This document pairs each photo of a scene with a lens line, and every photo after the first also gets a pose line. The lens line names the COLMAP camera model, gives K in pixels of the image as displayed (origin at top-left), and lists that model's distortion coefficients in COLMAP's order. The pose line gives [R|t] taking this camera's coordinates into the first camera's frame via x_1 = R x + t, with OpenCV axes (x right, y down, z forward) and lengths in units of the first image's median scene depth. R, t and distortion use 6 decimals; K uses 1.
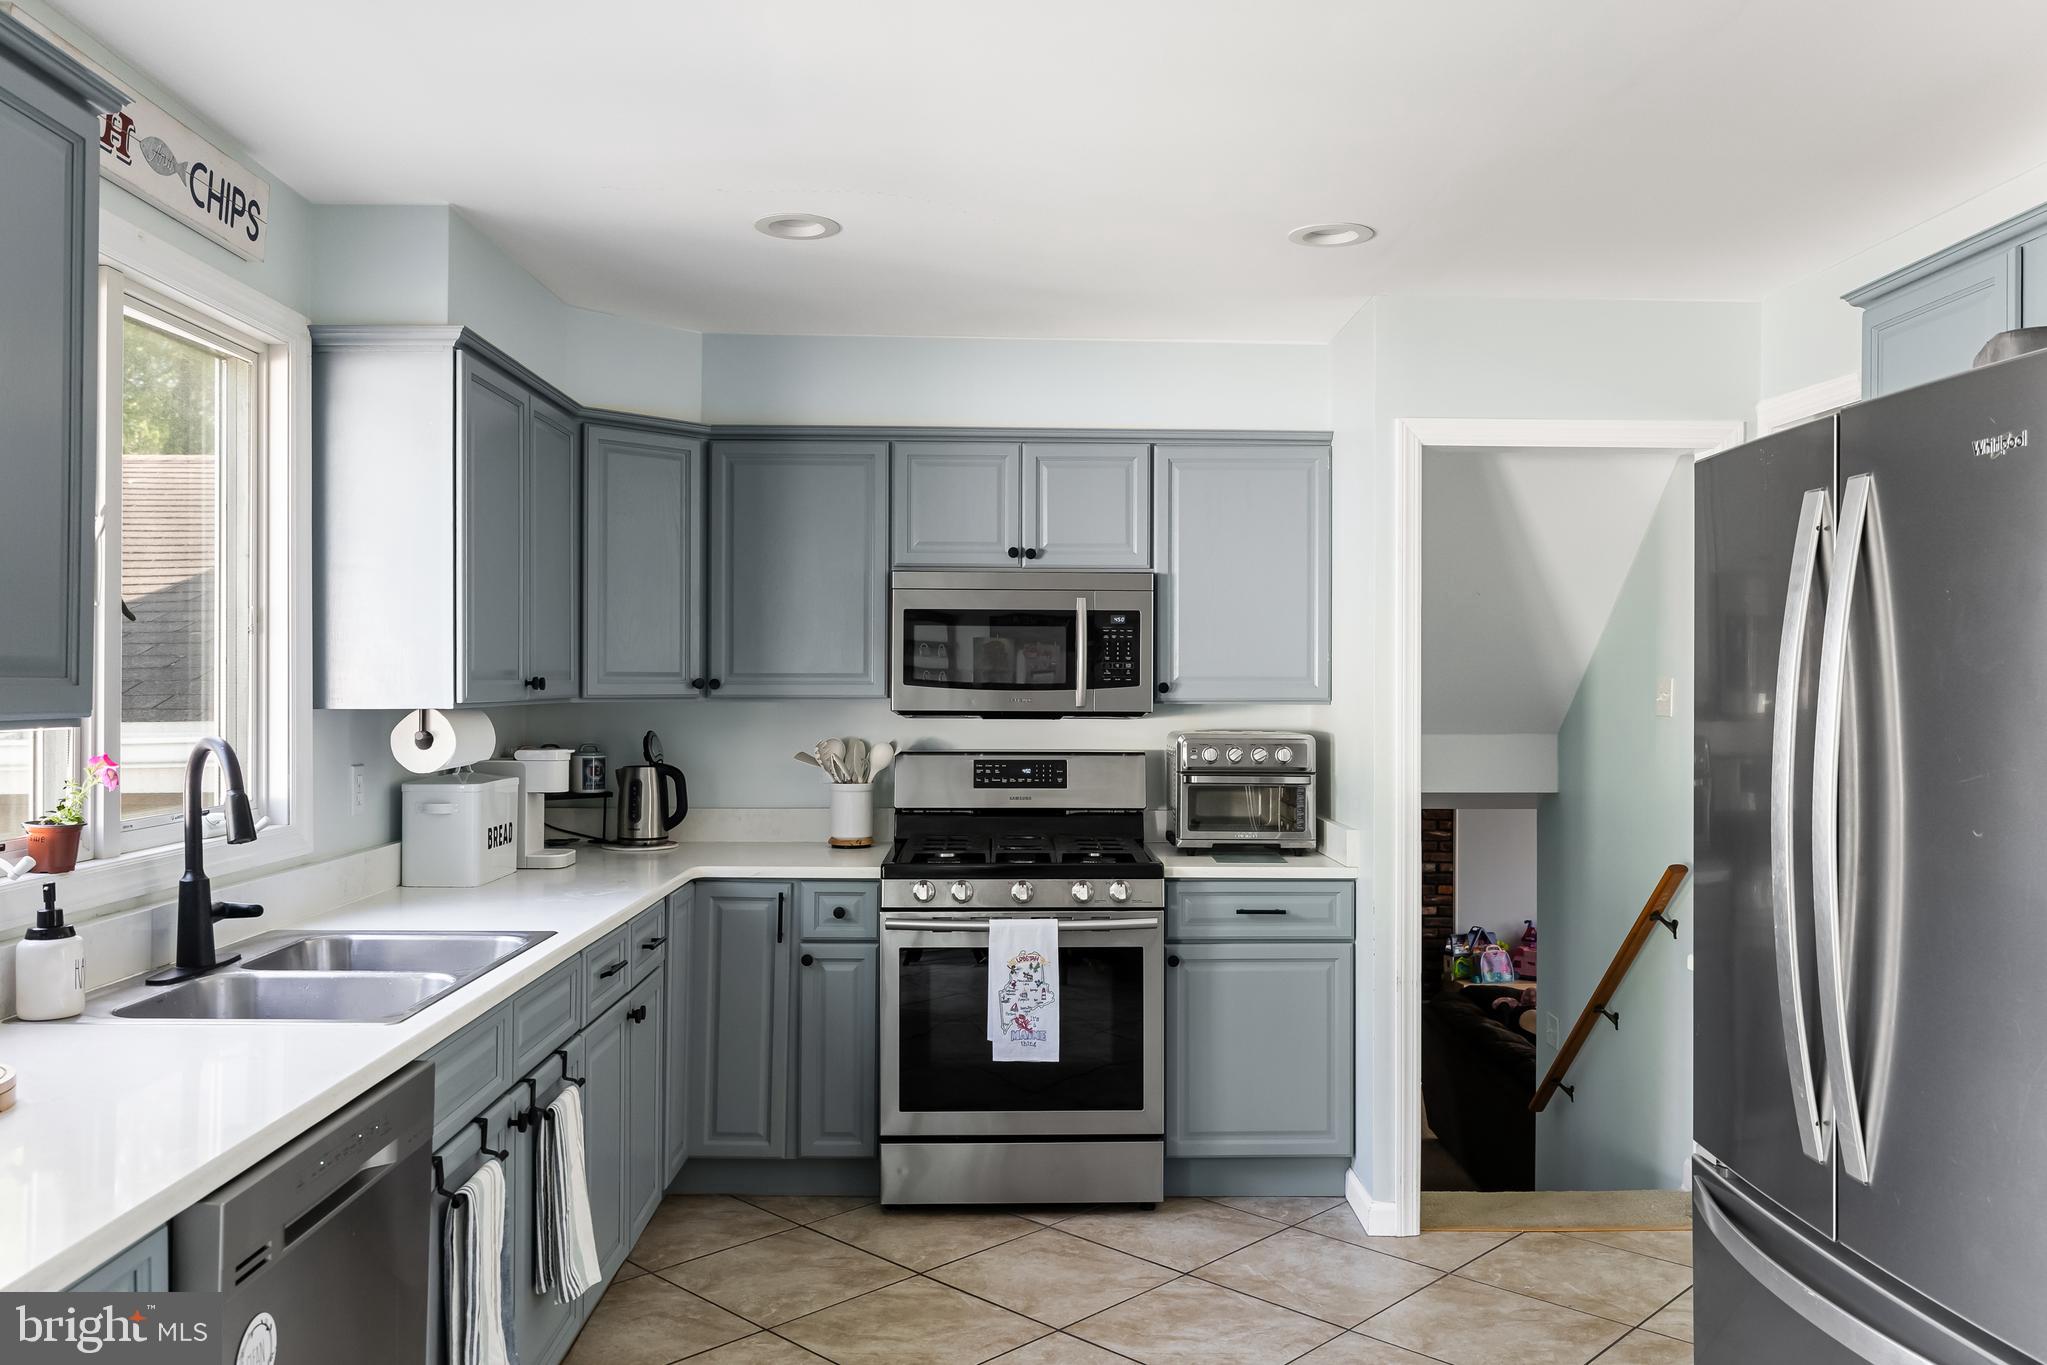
lens RADIAL K [[1557.0, 0, 1021.2], [0, 1557.0, 682.7], [0, 0, 1]] dist [-0.008165, 0.004782]
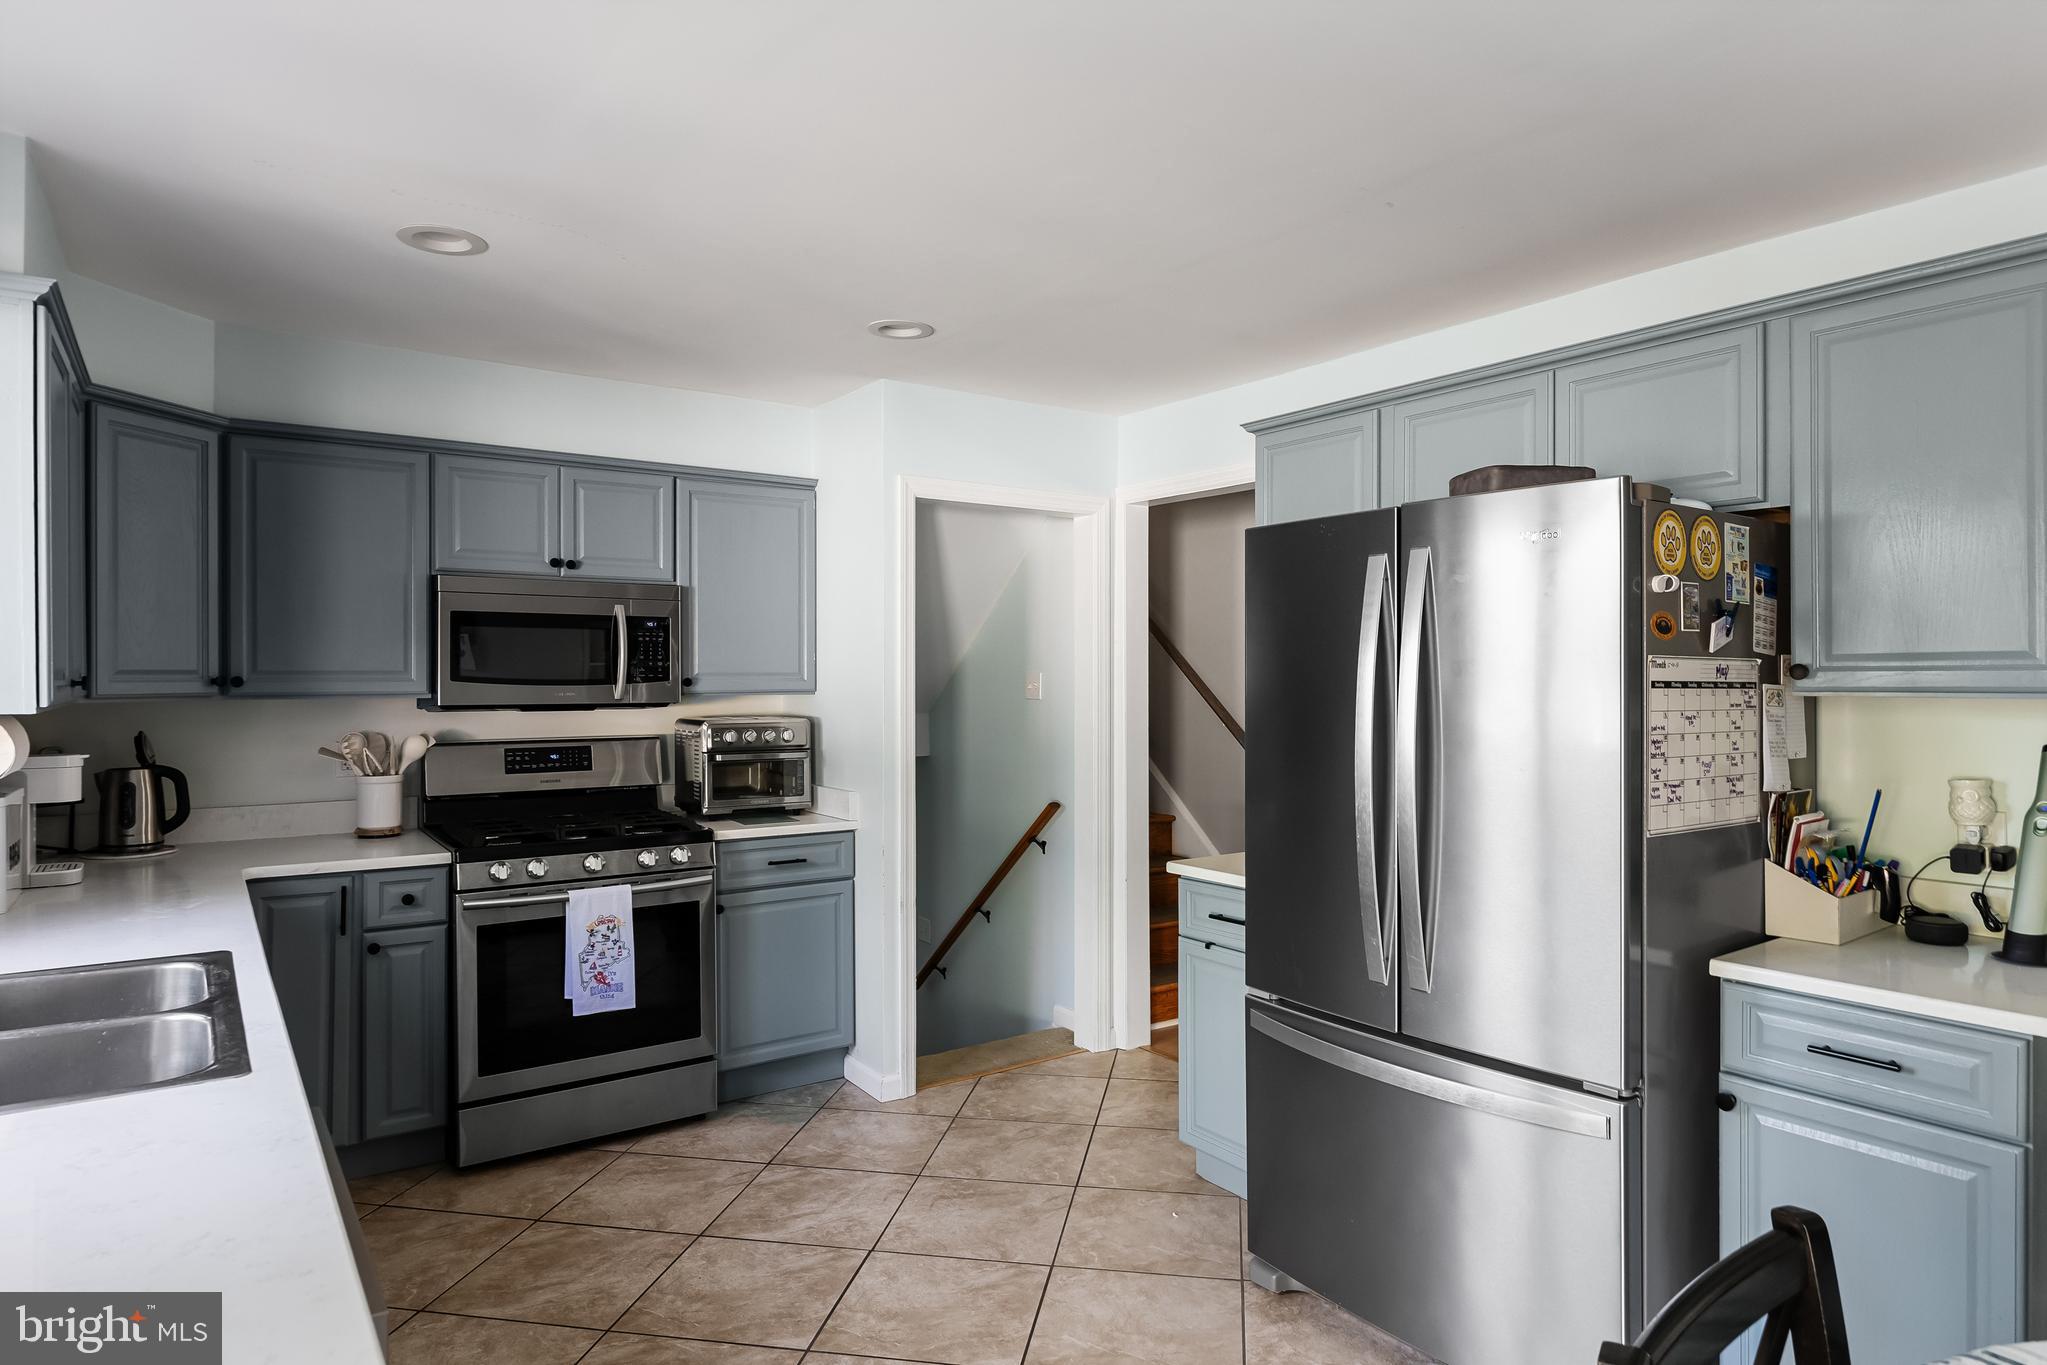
lens RADIAL K [[1194.4, 0, 1025.3], [0, 1194.4, 679.6], [0, 0, 1]] dist [-0.015370, 0.000950]
pose [[0.822548, -0.006697, 0.568657, -0.227257], [0.003565, 0.999972, 0.006620, -0.003997], [-0.568685, -0.003417, 0.822548, 0.106136]]
